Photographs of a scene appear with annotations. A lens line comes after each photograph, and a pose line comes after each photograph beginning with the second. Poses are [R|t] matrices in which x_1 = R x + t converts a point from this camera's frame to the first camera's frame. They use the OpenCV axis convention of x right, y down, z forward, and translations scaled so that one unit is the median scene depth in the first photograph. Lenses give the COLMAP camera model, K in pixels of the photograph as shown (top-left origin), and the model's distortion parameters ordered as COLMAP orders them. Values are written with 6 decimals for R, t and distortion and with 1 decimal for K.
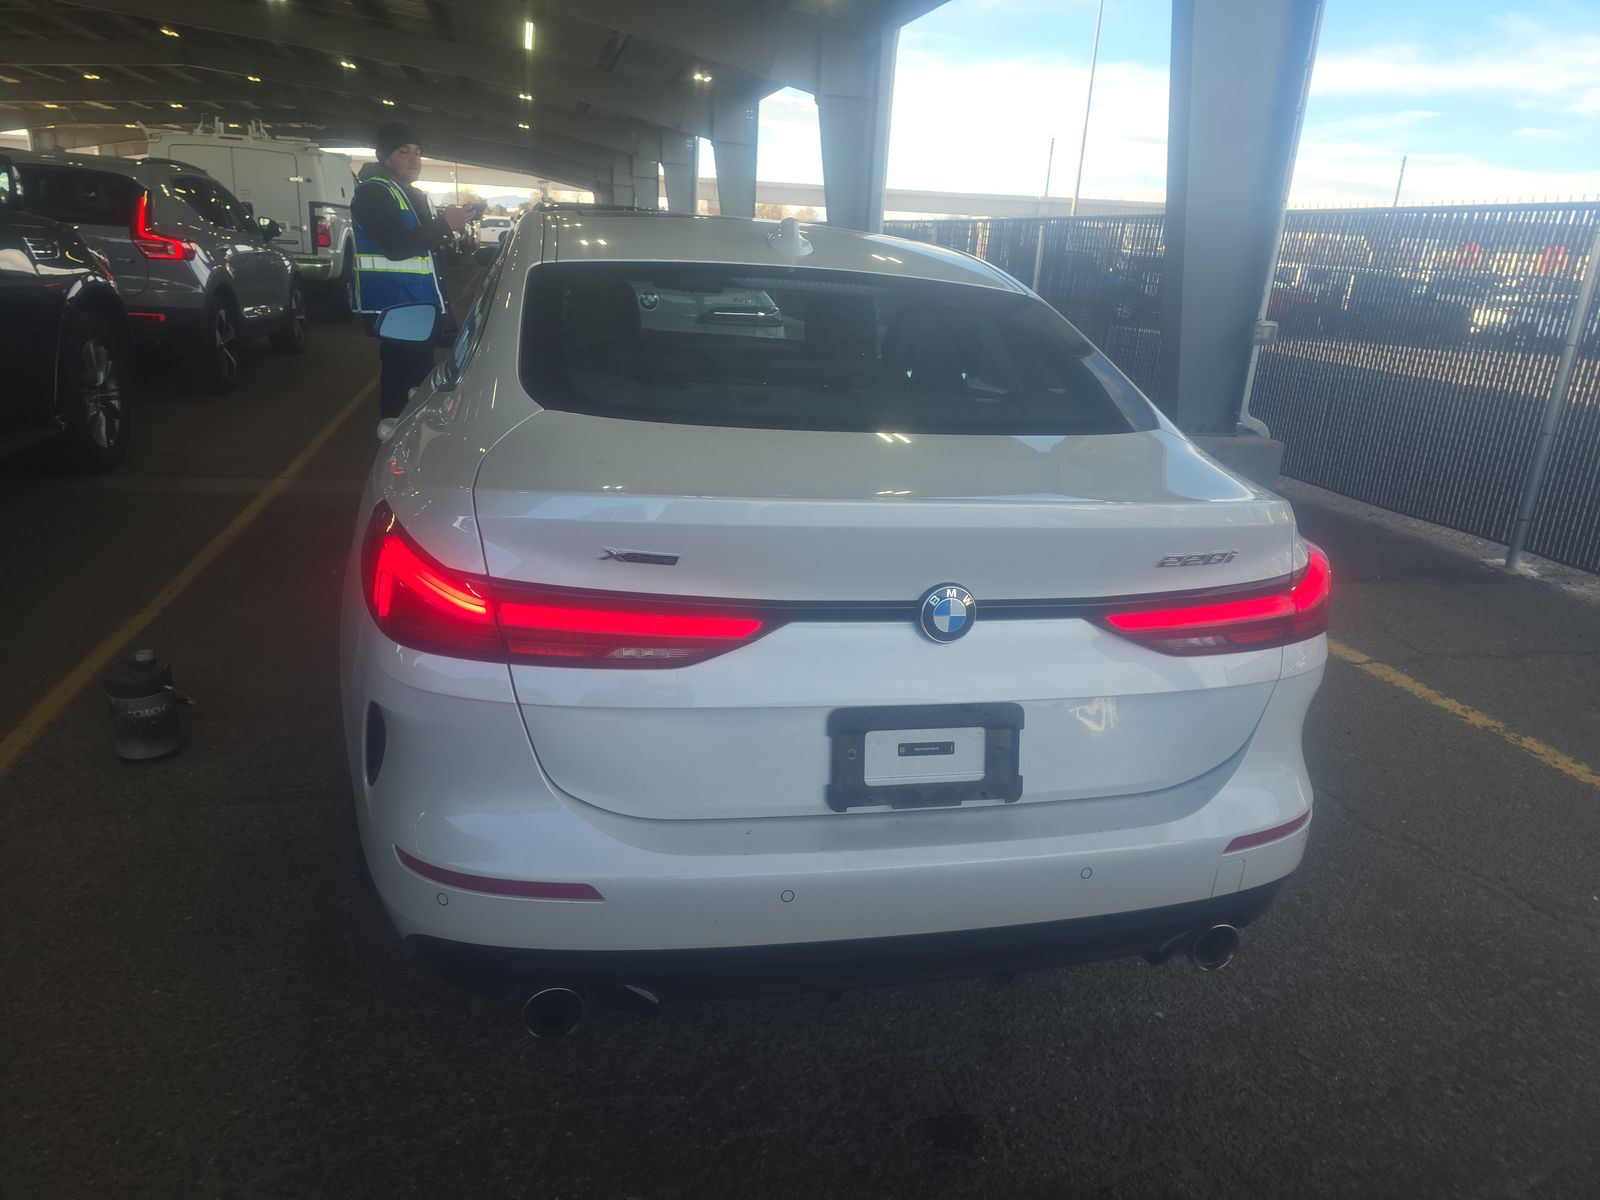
lens RADIAL K [[1097.8, 0, 800.0], [0, 1097.8, 600.0], [0, 0, 1]] dist [0.056805, -0.053215]
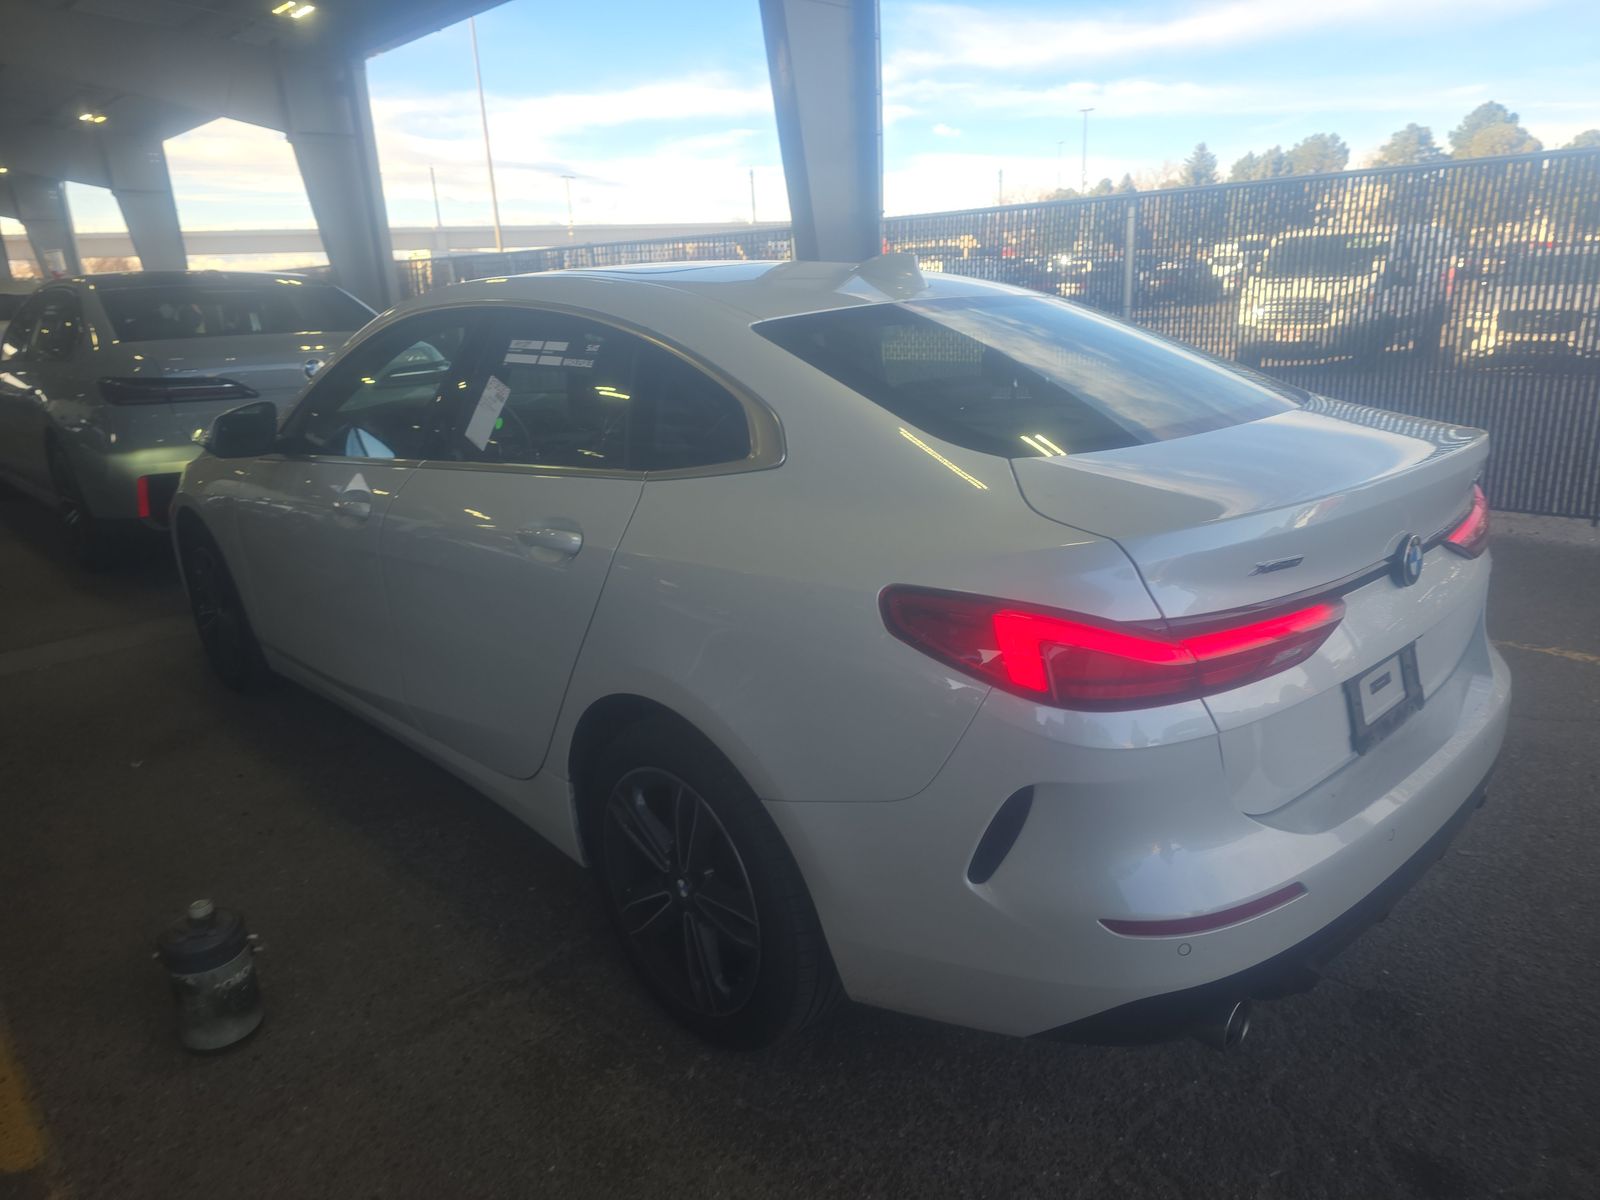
lens RADIAL K [[1097.8, 0, 800.0], [0, 1097.8, 600.0], [0, 0, 1]] dist [0.056805, -0.053215]
pose [[0.859042, -0.233206, 0.455700, -0.131412], [0.242439, 0.969380, 0.039060, -0.020187], [-0.450856, 0.076926, 0.889276, 0.033751]]
